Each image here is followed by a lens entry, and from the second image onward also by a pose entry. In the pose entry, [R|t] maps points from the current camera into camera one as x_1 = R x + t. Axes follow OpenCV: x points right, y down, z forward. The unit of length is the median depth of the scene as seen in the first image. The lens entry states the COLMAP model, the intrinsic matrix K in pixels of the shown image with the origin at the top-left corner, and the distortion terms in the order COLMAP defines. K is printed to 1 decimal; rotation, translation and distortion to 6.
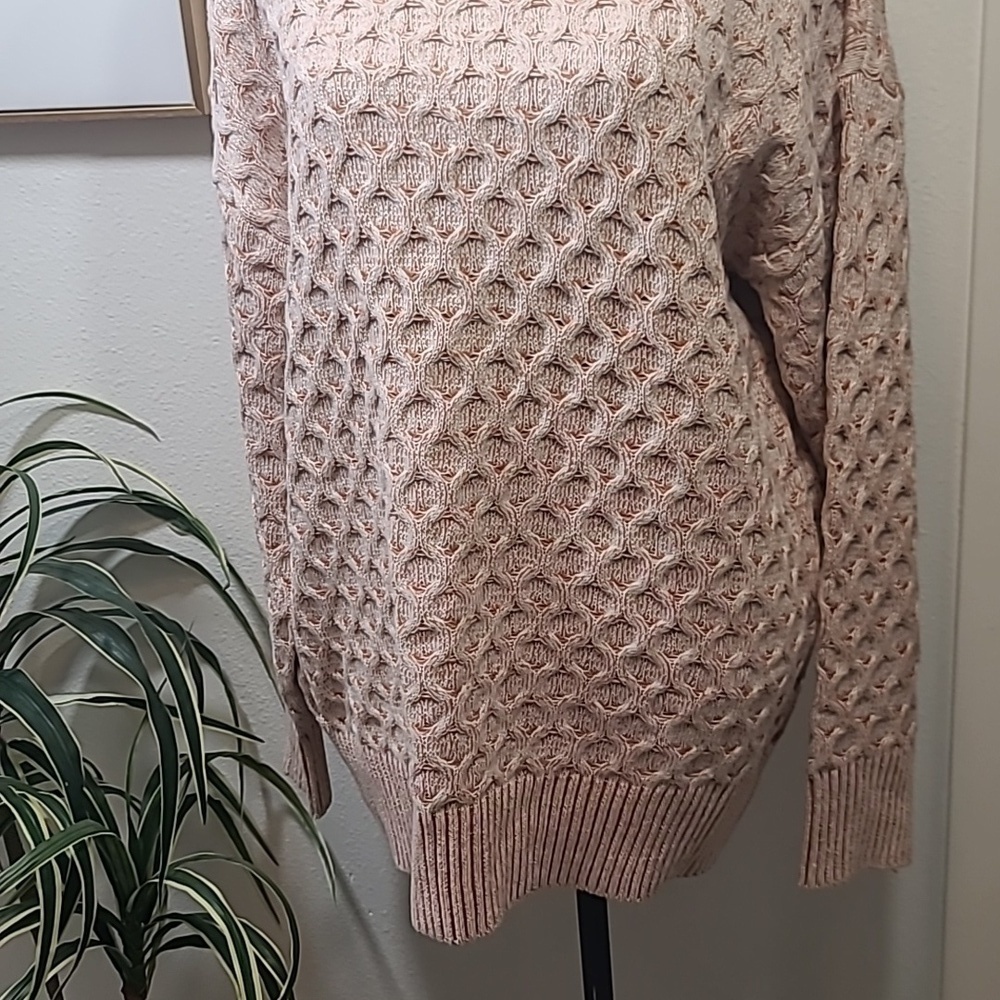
lens RADIAL K [[1687.8, 0, 472.1], [0, 1687.8, 547.6], [0, 0, 1]] dist [0.021059, 0.000000]
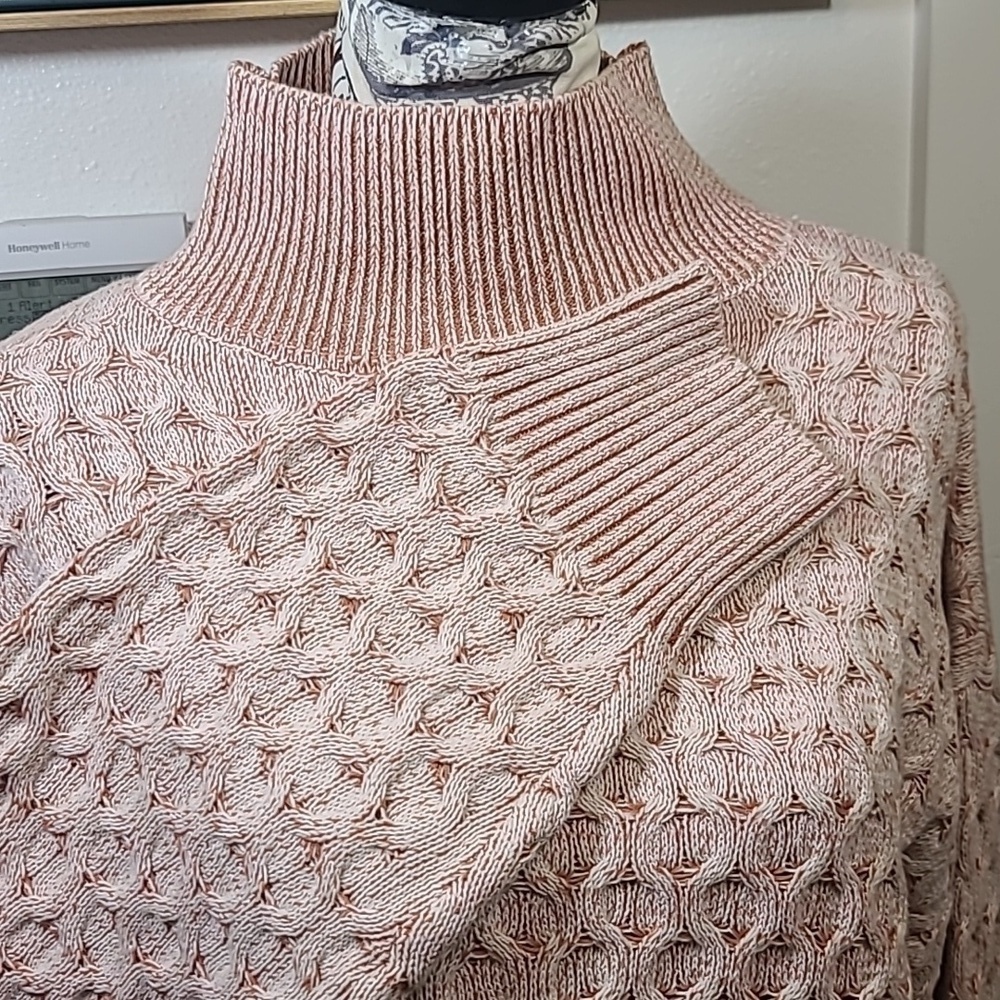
lens RADIAL K [[1687.8, 0, 477.2], [0, 1687.8, 484.8], [0, 0, 1]] dist [0.021059, 0.000000]
pose [[0.906505, -0.079666, 0.414610, -0.247813], [0.147905, 0.979727, -0.135129, -0.292133], [-0.395440, 0.183818, 0.899910, 0.414462]]
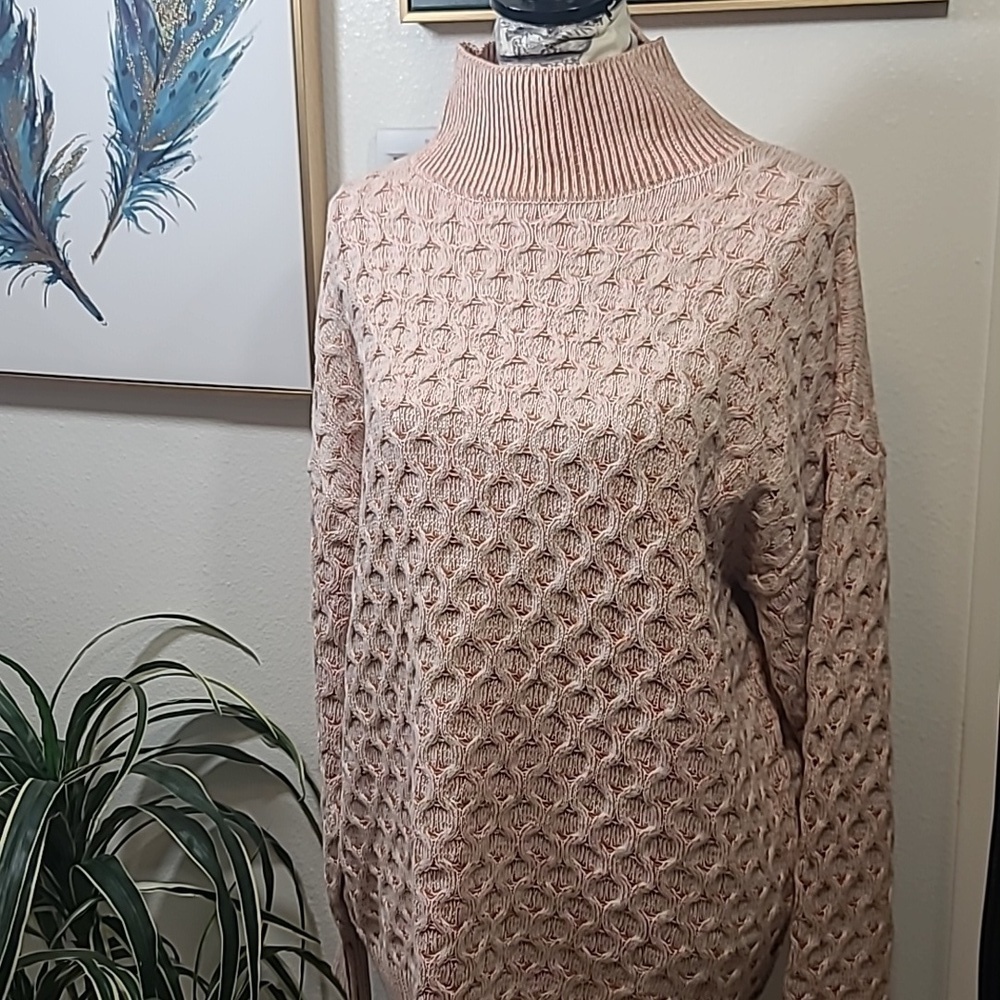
lens RADIAL K [[1687.8, 0, 458.1], [0, 1687.8, 516.1], [0, 0, 1]] dist [0.021059, 0.000000]
pose [[0.990186, 0.083320, -0.112206, 0.097820], [-0.096870, 0.987879, -0.121292, -0.052612], [0.100739, 0.130971, 0.986255, -0.184824]]
